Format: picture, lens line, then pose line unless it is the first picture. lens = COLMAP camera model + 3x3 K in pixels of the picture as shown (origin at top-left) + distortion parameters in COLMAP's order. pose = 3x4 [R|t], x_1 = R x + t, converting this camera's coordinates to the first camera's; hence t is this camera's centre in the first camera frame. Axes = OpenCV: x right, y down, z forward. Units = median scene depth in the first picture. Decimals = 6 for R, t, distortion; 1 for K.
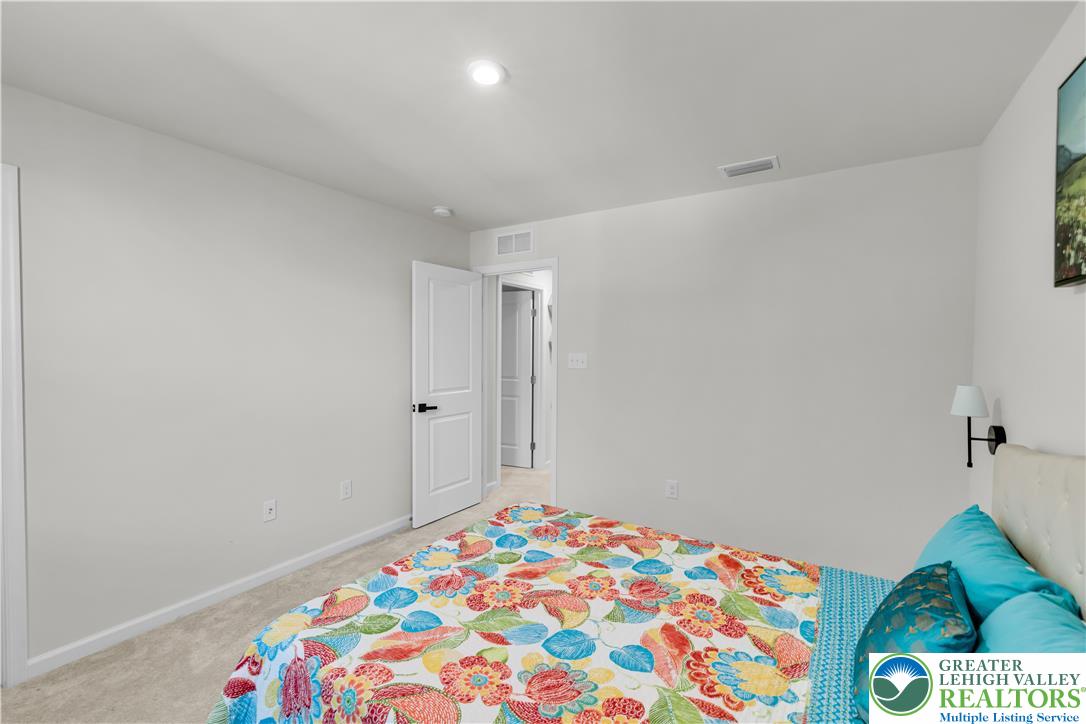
lens RADIAL K [[463.0, 0, 539.8], [0, 463.0, 358.1], [0, 0, 1]] dist [0.002970, -0.000992]
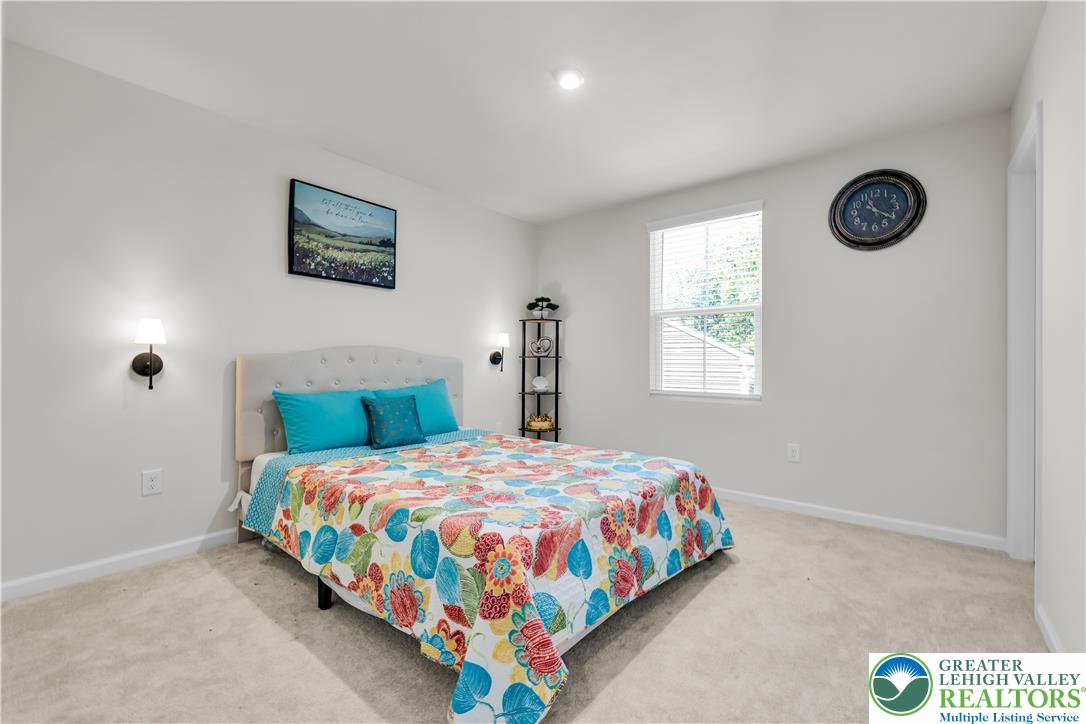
lens RADIAL K [[463.0, 0, 540.7], [0, 463.0, 361.2], [0, 0, 1]] dist [0.002970, -0.000992]
pose [[-0.991688, -0.012345, 0.128069, -0.207588], [-0.010573, 0.999839, 0.014510, 0.155736], [-0.128227, 0.013035, -0.991659, 2.316097]]
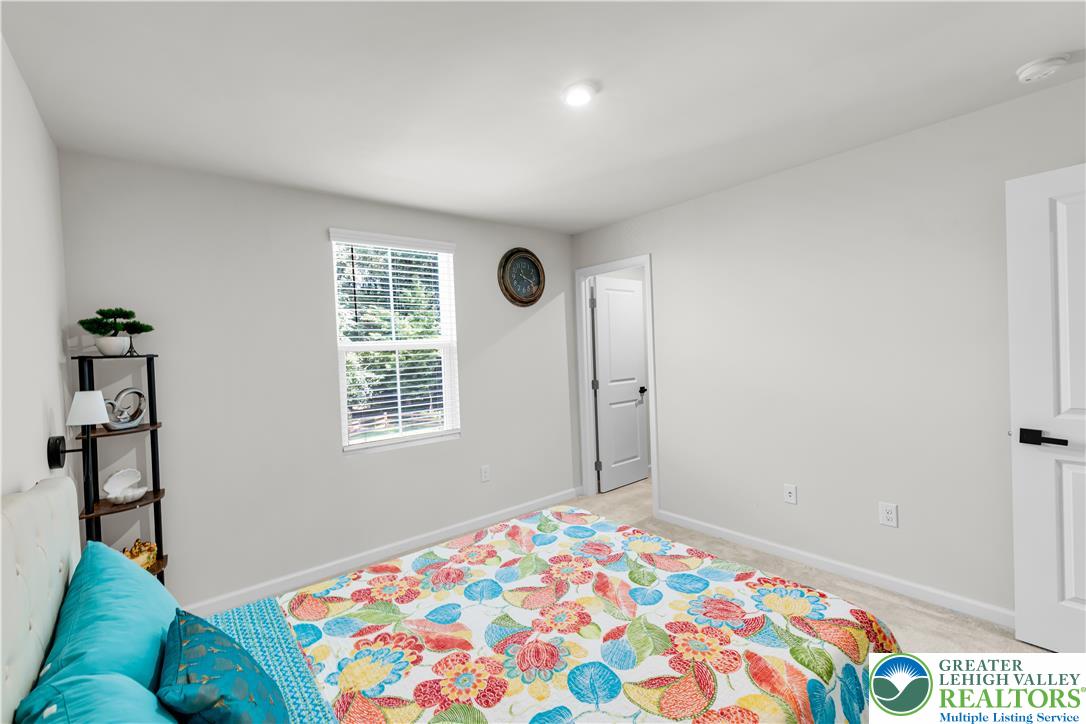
lens RADIAL K [[463.0, 0, 537.4], [0, 463.0, 358.6], [0, 0, 1]] dist [0.002970, -0.000992]
pose [[-0.307736, 0.024076, -0.951167, 0.964202], [0.021816, 0.999596, 0.018243, -0.024627], [0.951222, -0.015136, -0.308137, 1.233191]]
